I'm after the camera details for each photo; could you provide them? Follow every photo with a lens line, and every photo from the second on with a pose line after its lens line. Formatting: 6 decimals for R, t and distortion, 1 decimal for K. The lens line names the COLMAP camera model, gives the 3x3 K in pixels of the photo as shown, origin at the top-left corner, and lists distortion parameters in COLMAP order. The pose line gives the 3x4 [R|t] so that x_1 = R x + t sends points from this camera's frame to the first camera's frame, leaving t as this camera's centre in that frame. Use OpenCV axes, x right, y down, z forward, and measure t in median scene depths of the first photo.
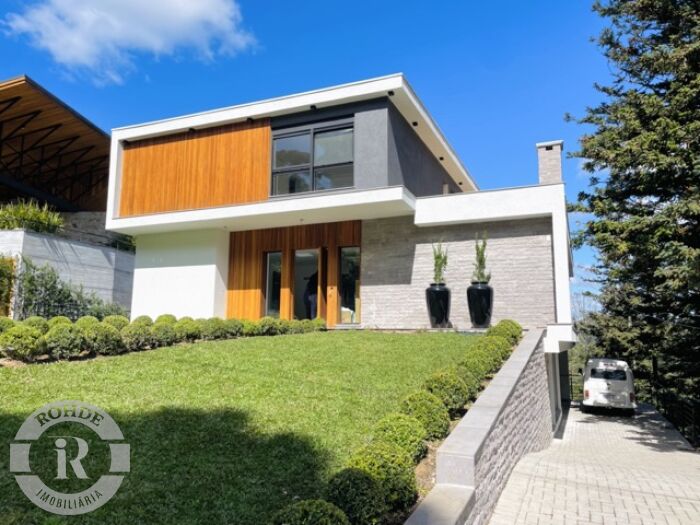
lens RADIAL K [[525.8, 0, 349.2], [0, 525.8, 258.6], [0, 0, 1]] dist [0.095306, -0.127061]
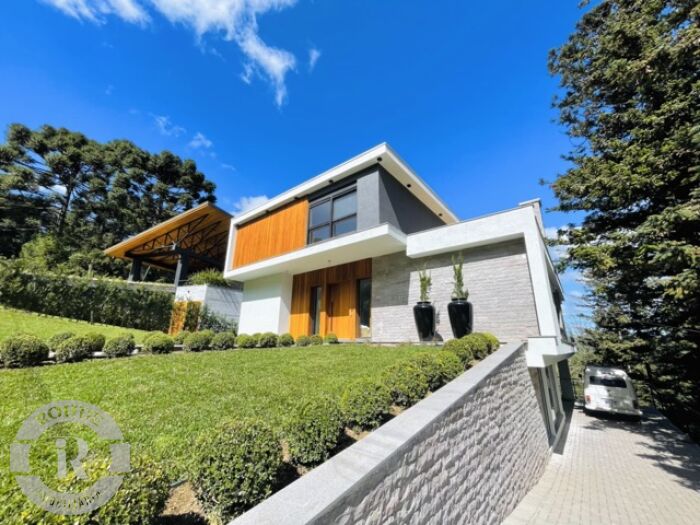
lens RADIAL K [[281.0, 0, 348.3], [0, 281.0, 264.1], [0, 0, 1]] dist [-0.002859, -0.000610]
pose [[0.963467, -0.067769, -0.259113, 0.150561], [0.032155, 0.989729, -0.139291, 0.039163], [0.265892, 0.125871, 0.955750, 0.304507]]
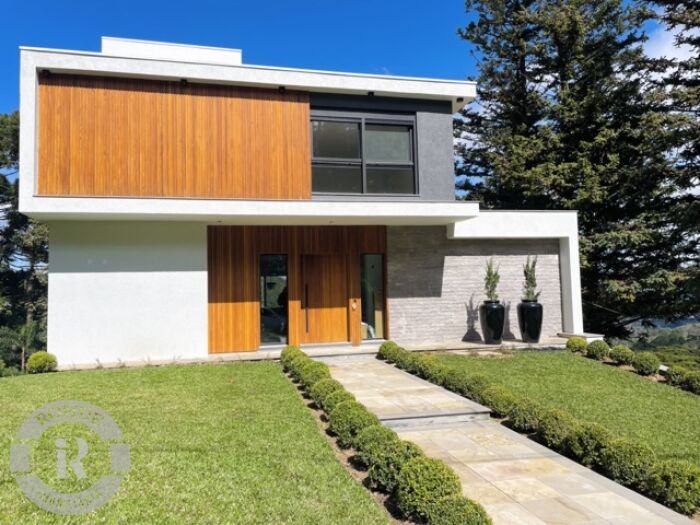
lens RADIAL K [[525.8, 0, 349.2], [0, 525.8, 258.6], [0, 0, 1]] dist [0.095306, -0.127061]
pose [[0.800067, 0.009895, 0.599830, -0.576995], [-0.059681, 0.996217, 0.063170, -0.070600], [-0.596935, -0.086338, 0.797630, 0.305348]]
